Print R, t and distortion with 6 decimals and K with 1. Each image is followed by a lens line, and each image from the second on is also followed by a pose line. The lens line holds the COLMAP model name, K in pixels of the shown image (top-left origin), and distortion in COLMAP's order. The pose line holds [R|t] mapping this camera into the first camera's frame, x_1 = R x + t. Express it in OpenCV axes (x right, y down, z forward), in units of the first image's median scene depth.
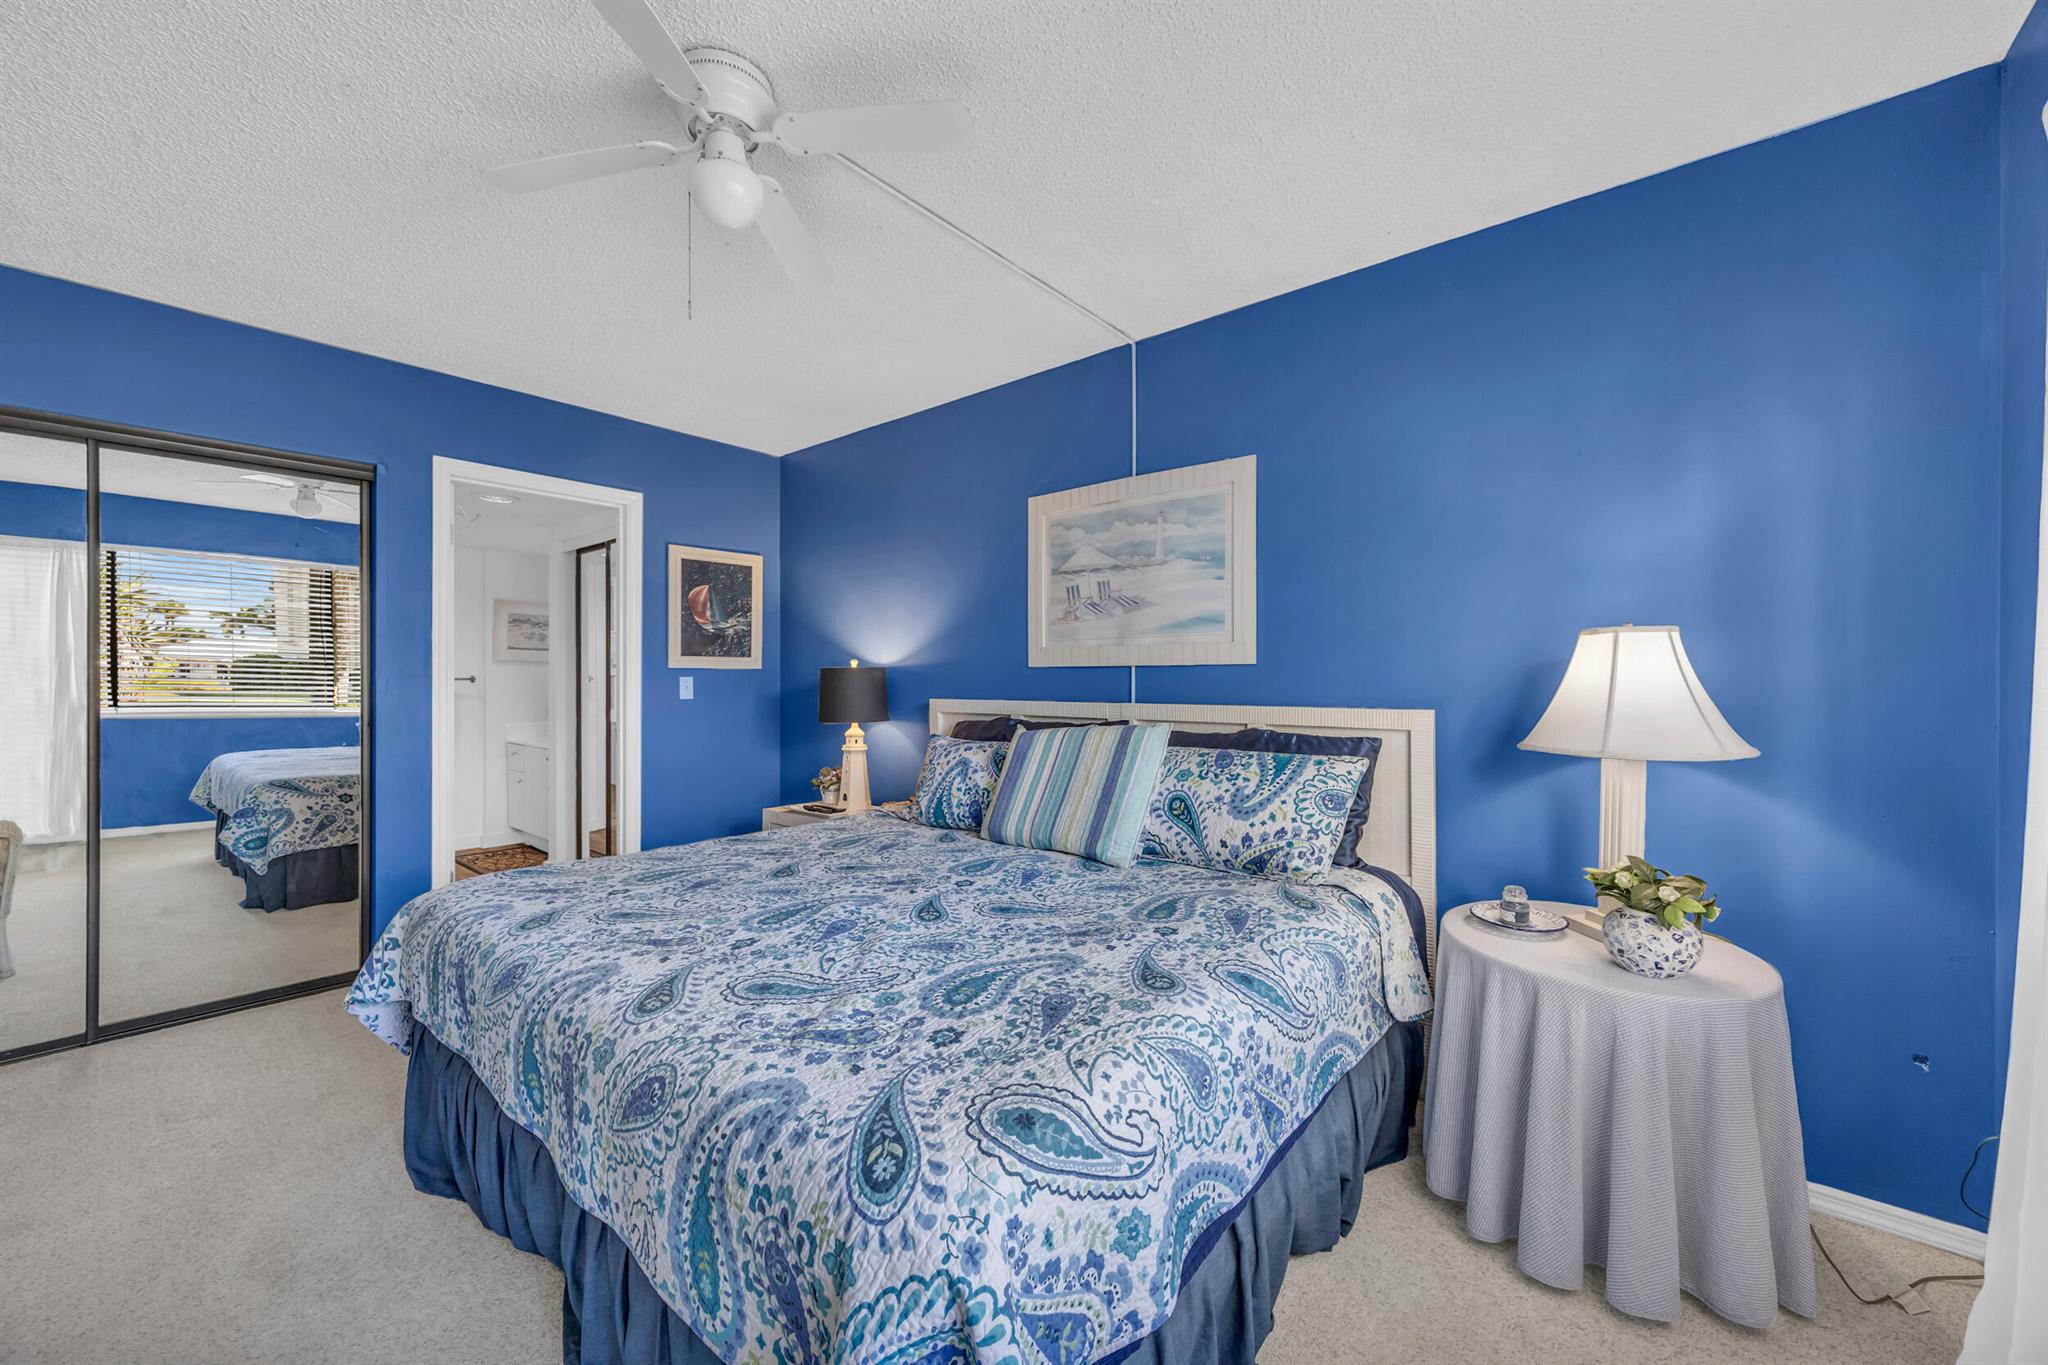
lens RADIAL K [[793.7, 0, 1011.1], [0, 793.7, 677.6], [0, 0, 1]] dist [-0.001509, 0.000356]
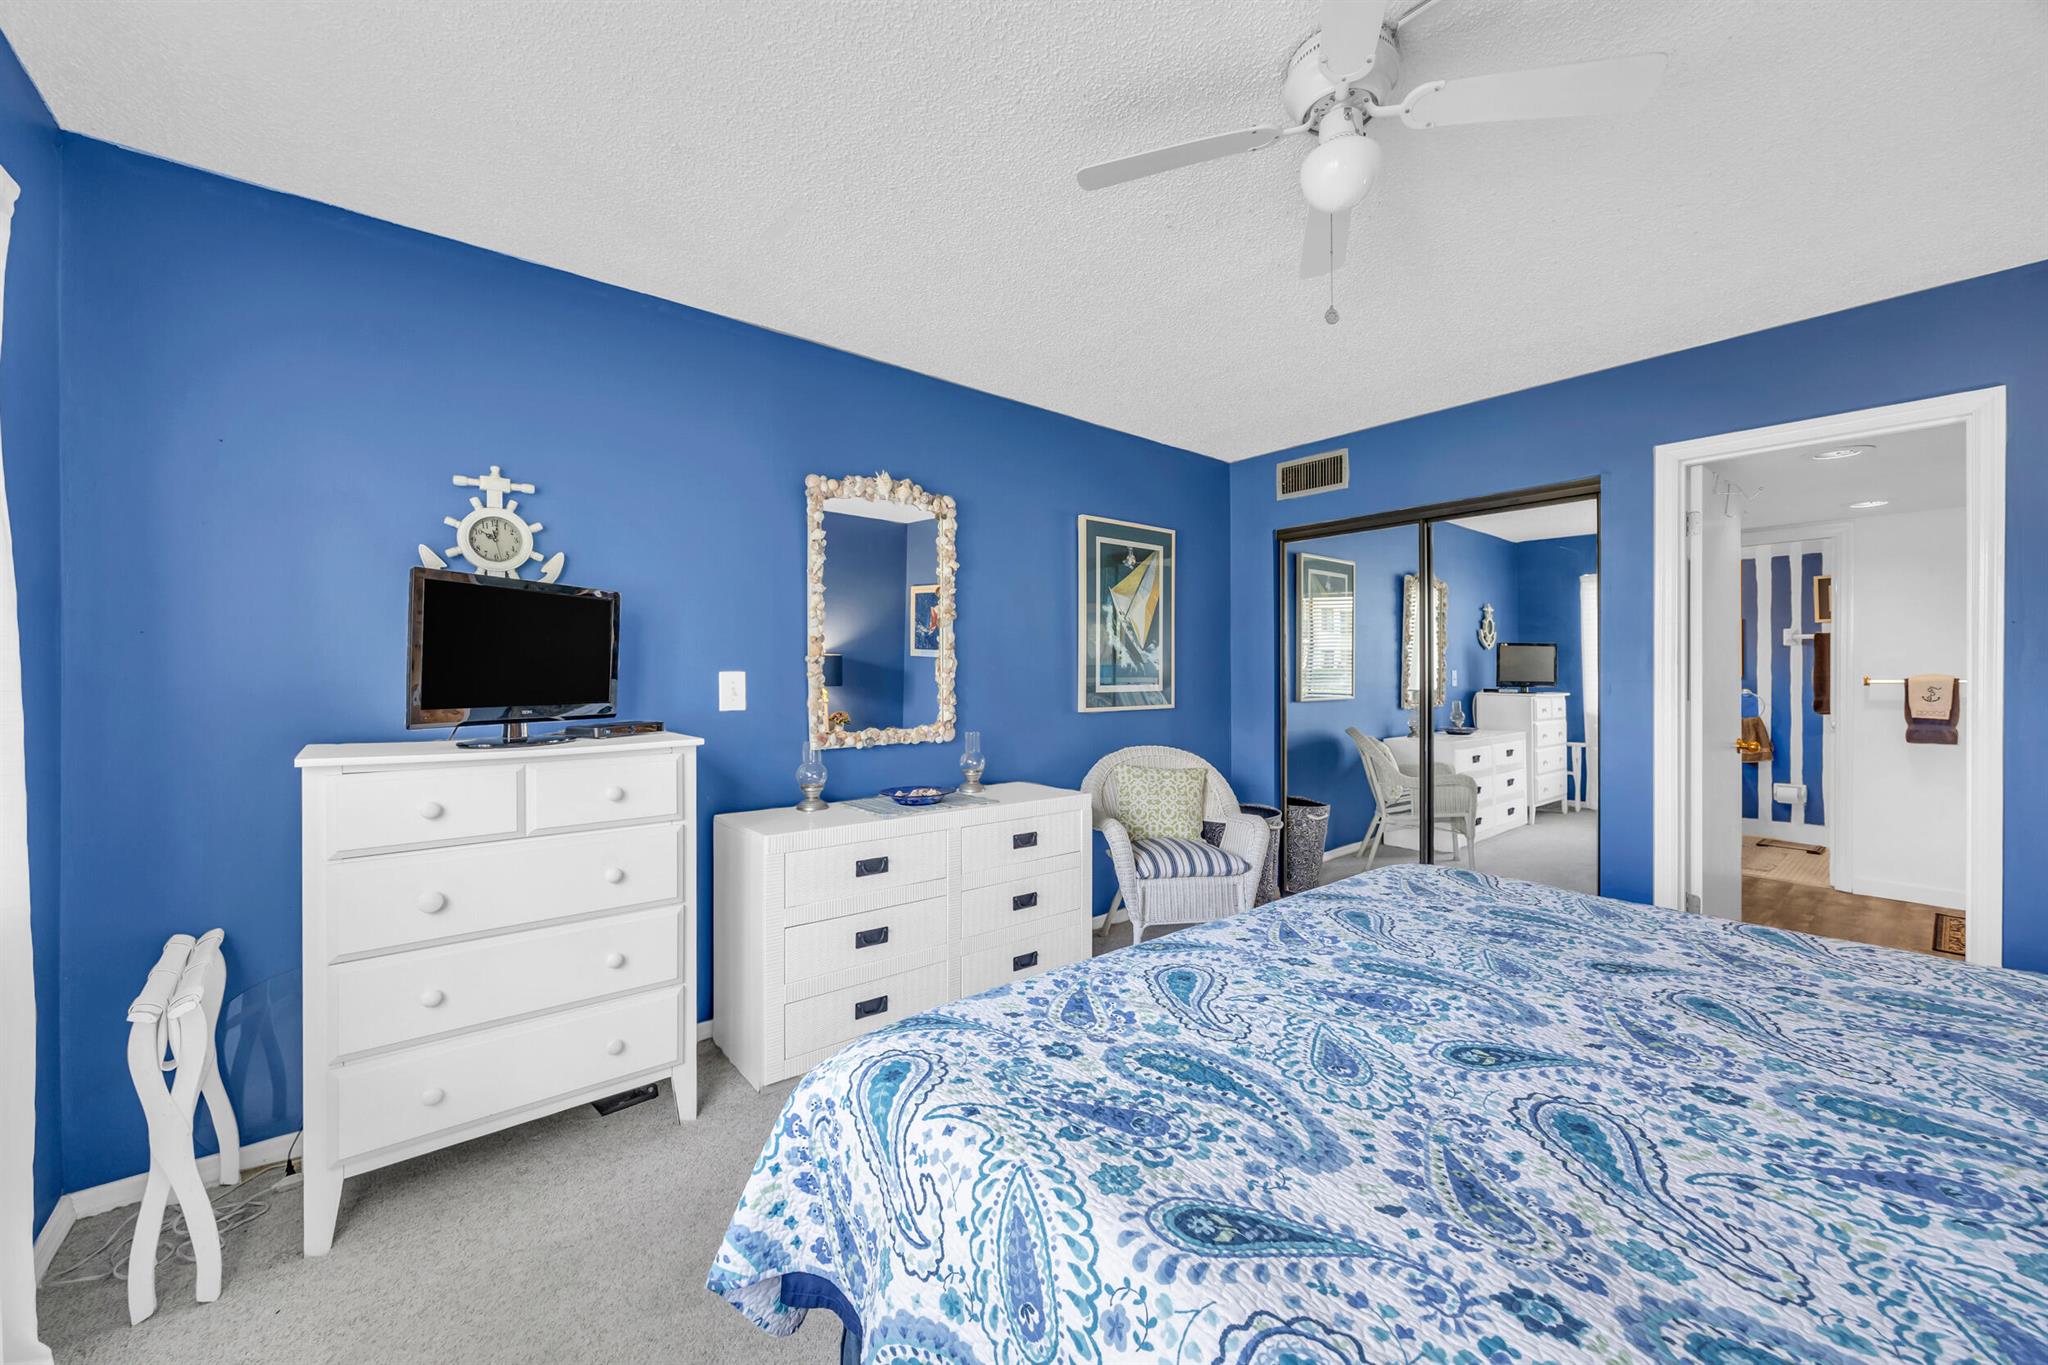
lens RADIAL K [[793.7, 0, 1011.0], [0, 793.7, 680.2], [0, 0, 1]] dist [-0.001509, 0.000356]
pose [[-0.189405, 0.001657, -0.981898, 0.712681], [0.000580, 0.999999, 0.001576, -0.009388], [0.981899, -0.000271, -0.189406, 0.888839]]
